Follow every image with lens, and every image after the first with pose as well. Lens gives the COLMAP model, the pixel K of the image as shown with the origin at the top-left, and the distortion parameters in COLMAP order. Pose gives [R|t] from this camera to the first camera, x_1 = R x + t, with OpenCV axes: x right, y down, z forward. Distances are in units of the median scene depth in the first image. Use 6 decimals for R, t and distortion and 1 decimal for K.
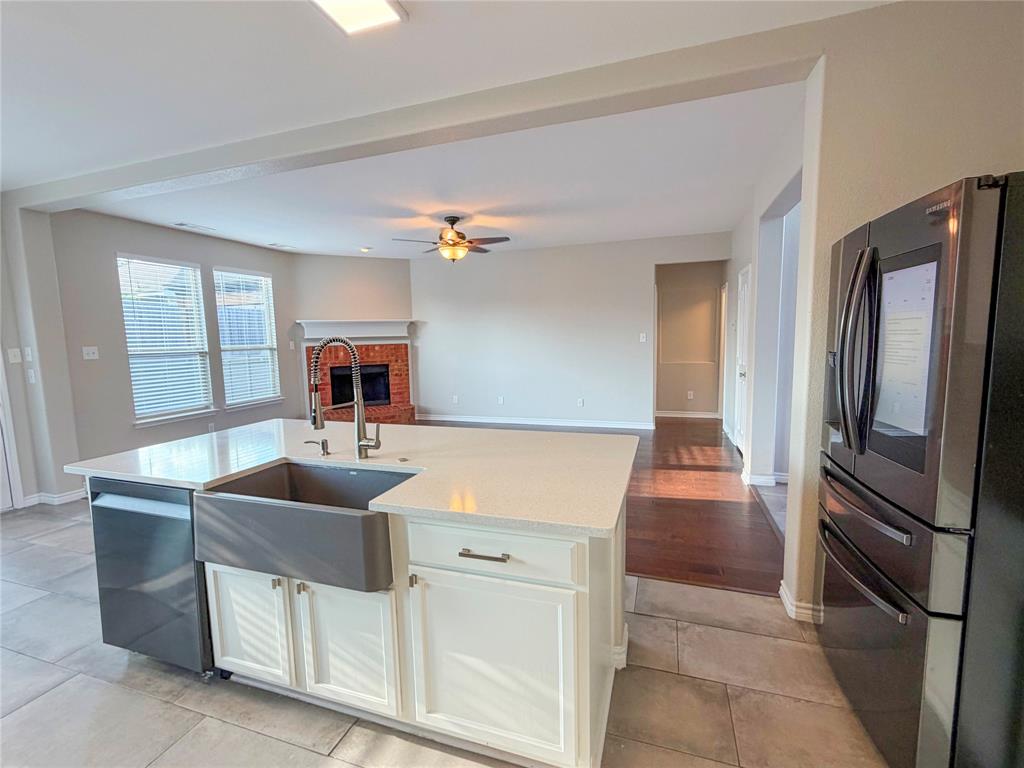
lens RADIAL K [[450.2, 0, 510.7], [0, 450.2, 386.0], [0, 0, 1]] dist [-0.003339, -0.000683]
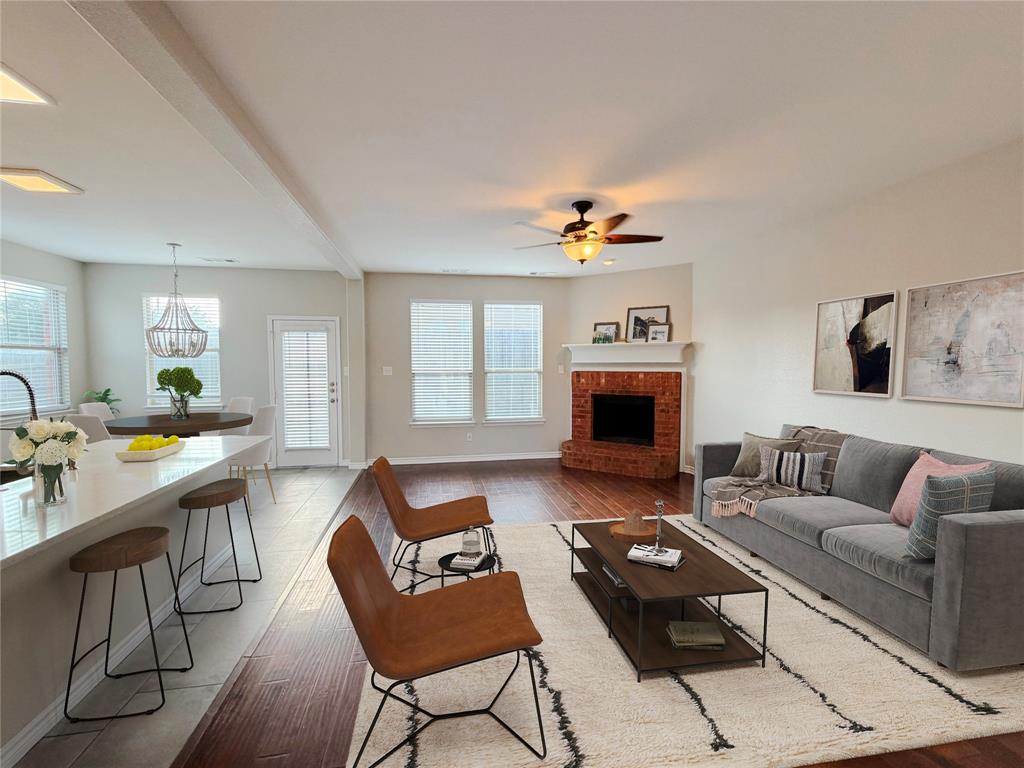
lens RADIAL K [[450.2, 0, 511.4], [0, 450.2, 382.8], [0, 0, 1]] dist [-0.003339, -0.000683]
pose [[0.480751, 0.060161, -0.874791, 0.329558], [-0.104745, 0.994440, 0.010825, -0.058307], [0.870578, 0.086426, 0.484380, 0.405384]]
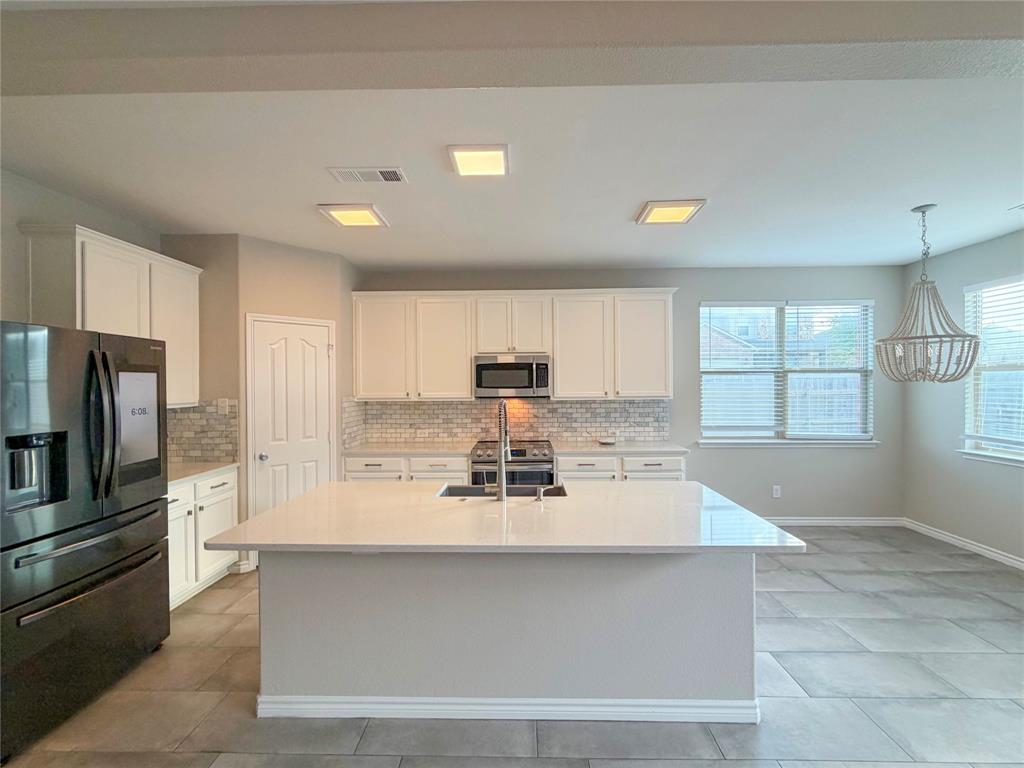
lens RADIAL K [[450.2, 0, 512.5], [0, 450.2, 386.4], [0, 0, 1]] dist [-0.003339, -0.000683]
pose [[-0.957613, 0.028001, -0.286695, -0.001854], [-0.006244, 0.993013, 0.117842, -0.080516], [0.287992, 0.114637, -0.950747, 0.592422]]
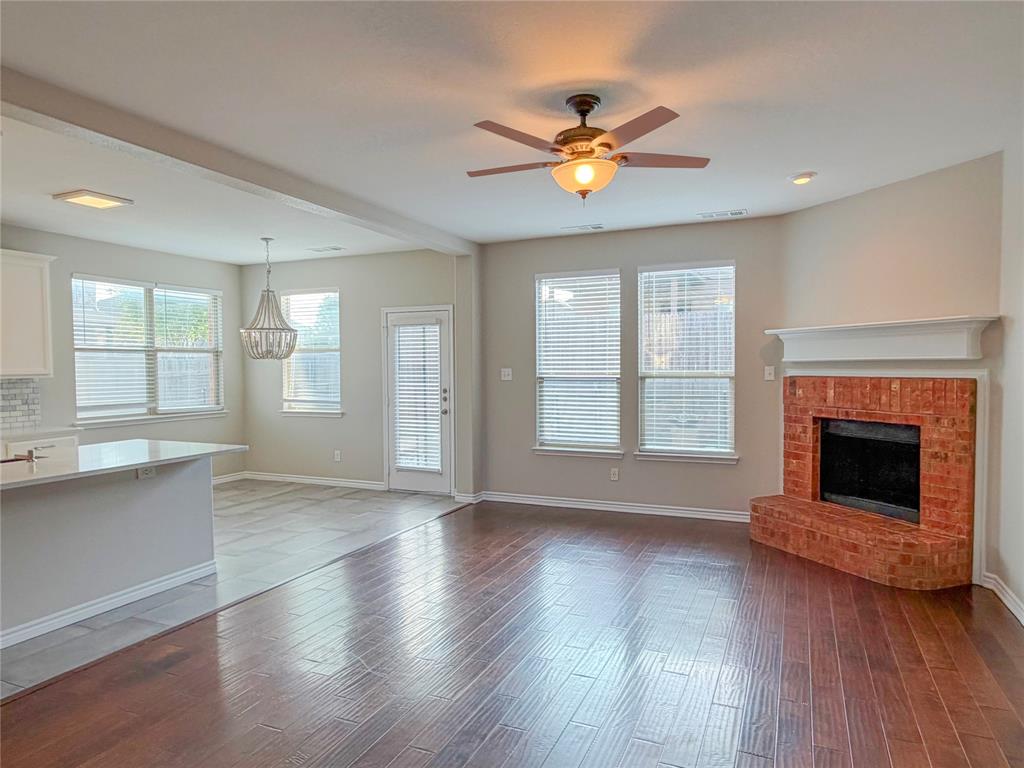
lens RADIAL K [[644.2, 0, 510.2], [0, 644.2, 387.3], [0, 0, 1]] dist [-0.000380, 0.000302]
pose [[-0.098379, 0.055458, -0.993603, 0.368698], [-0.100014, 0.992840, 0.065318, -0.089965], [0.990110, 0.105800, -0.092128, 0.719582]]
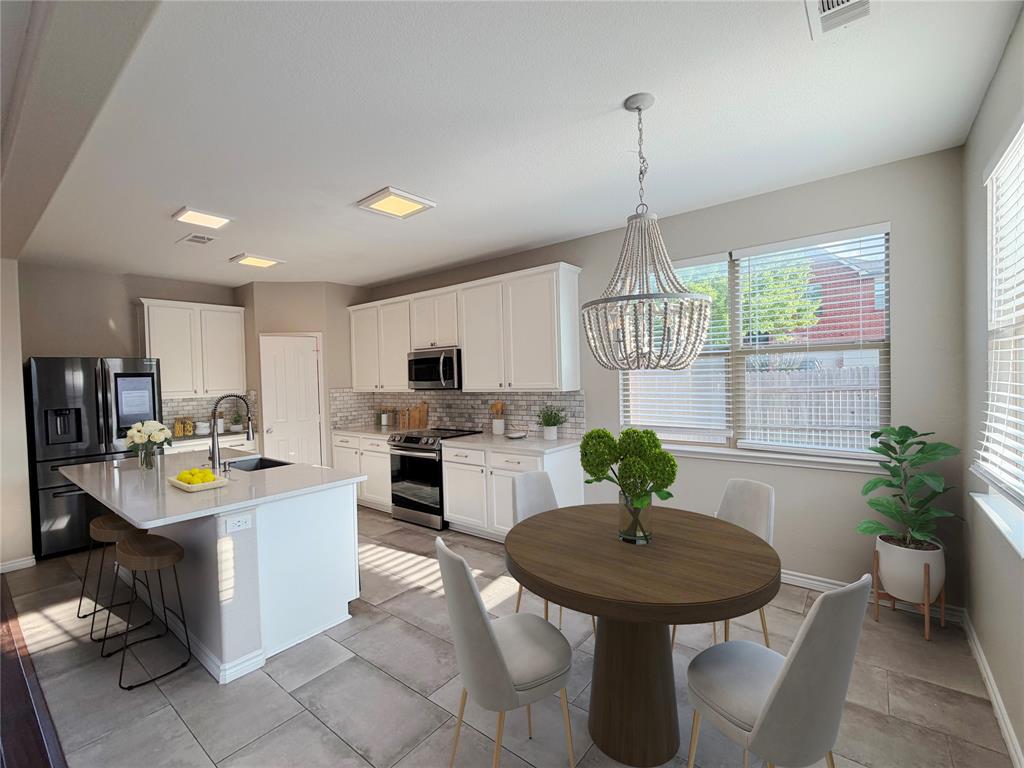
lens RADIAL K [[450.2, 0, 508.3], [0, 450.2, 383.9], [0, 0, 1]] dist [-0.003339, -0.000683]
pose [[-0.936768, 0.040635, 0.347585, -0.525048], [0.084707, 0.990029, 0.112551, -0.066136], [-0.339546, 0.134877, -0.930869, 0.590477]]
